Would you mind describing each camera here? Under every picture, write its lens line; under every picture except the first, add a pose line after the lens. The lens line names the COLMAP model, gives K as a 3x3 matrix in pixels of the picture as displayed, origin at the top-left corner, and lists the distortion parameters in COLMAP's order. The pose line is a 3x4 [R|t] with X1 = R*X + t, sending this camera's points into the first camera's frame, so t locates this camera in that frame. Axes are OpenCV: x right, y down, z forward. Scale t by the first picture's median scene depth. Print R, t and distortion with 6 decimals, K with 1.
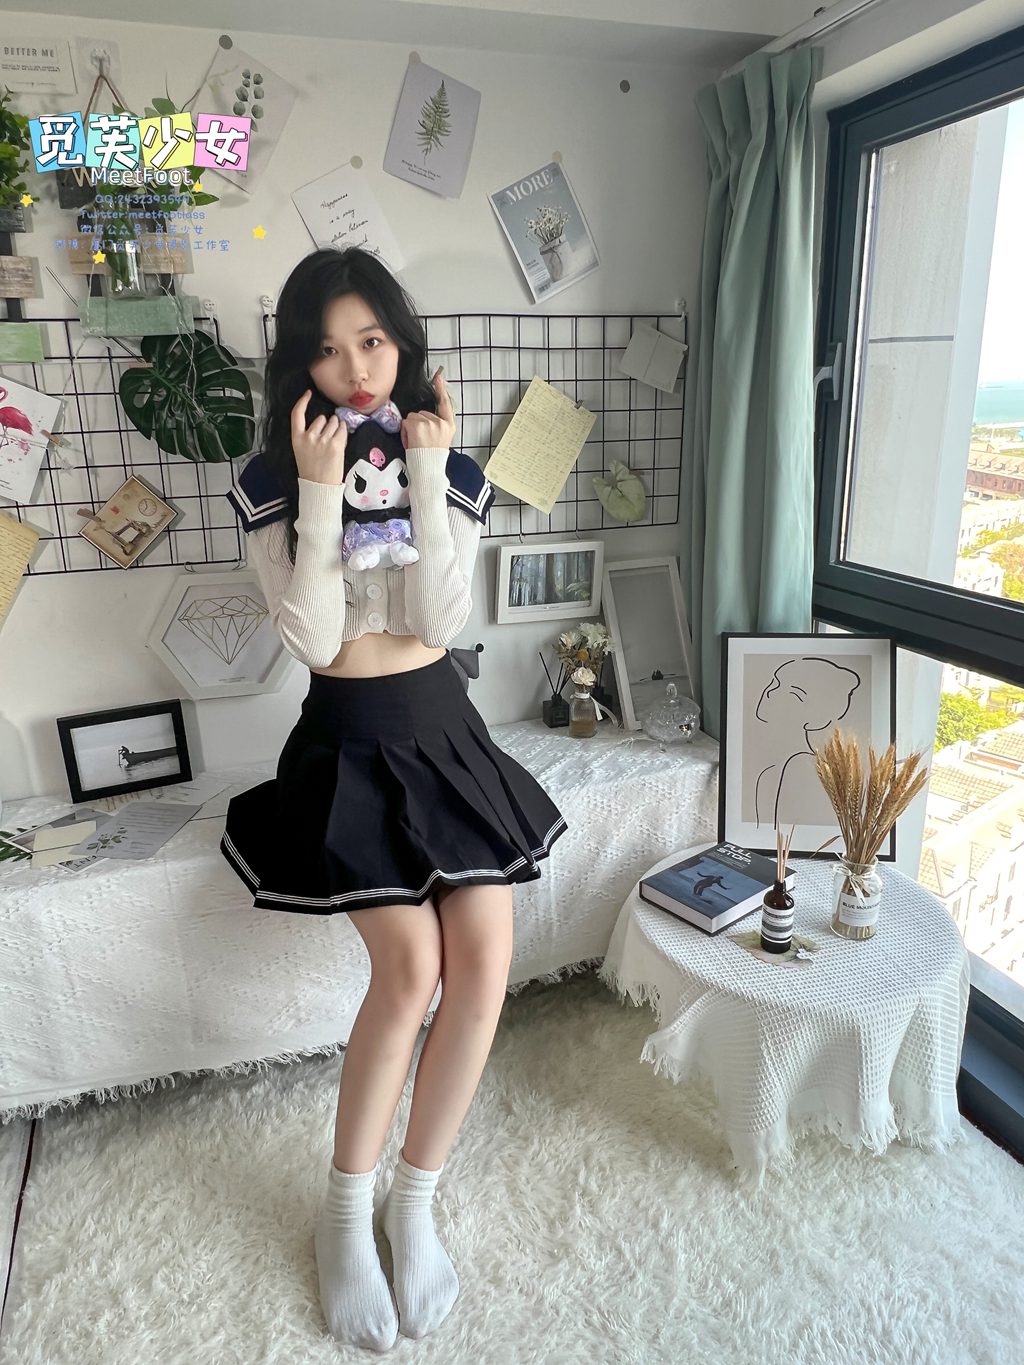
lens RADIAL K [[916.3, 0, 491.9], [0, 916.3, 679.9], [0, 0, 1]] dist [0.005011, -0.007888]
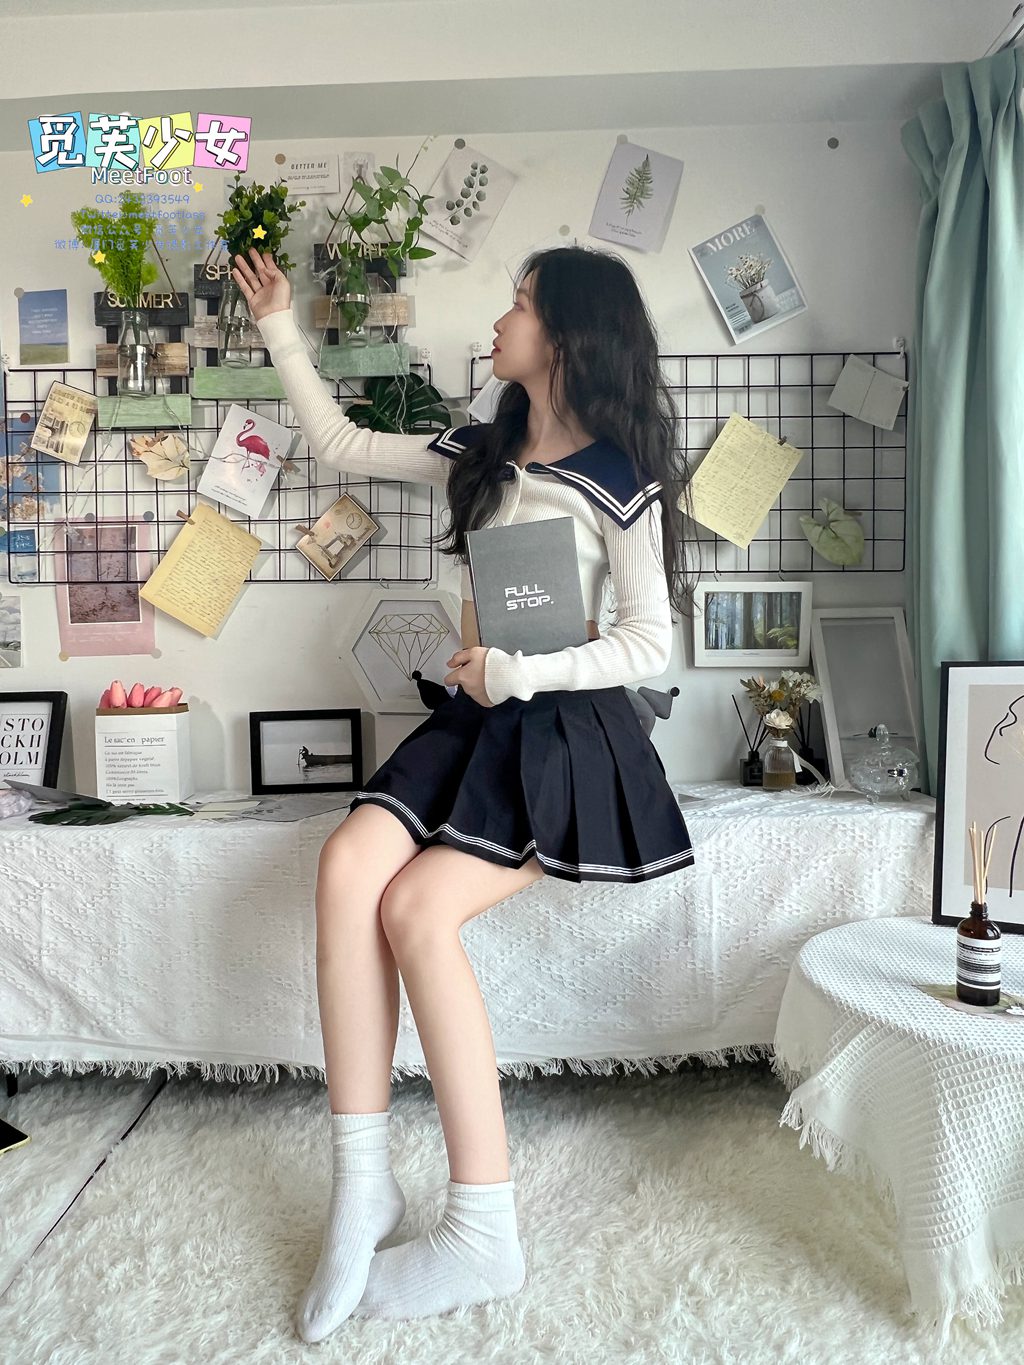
lens RADIAL K [[916.3, 0, 494.9], [0, 916.3, 682.2], [0, 0, 1]] dist [0.005011, -0.007888]
pose [[0.938570, 0.029161, -0.343854, 0.163684], [-0.118654, 0.962941, -0.242210, 0.233877], [0.324048, 0.268131, 0.907248, 0.102431]]
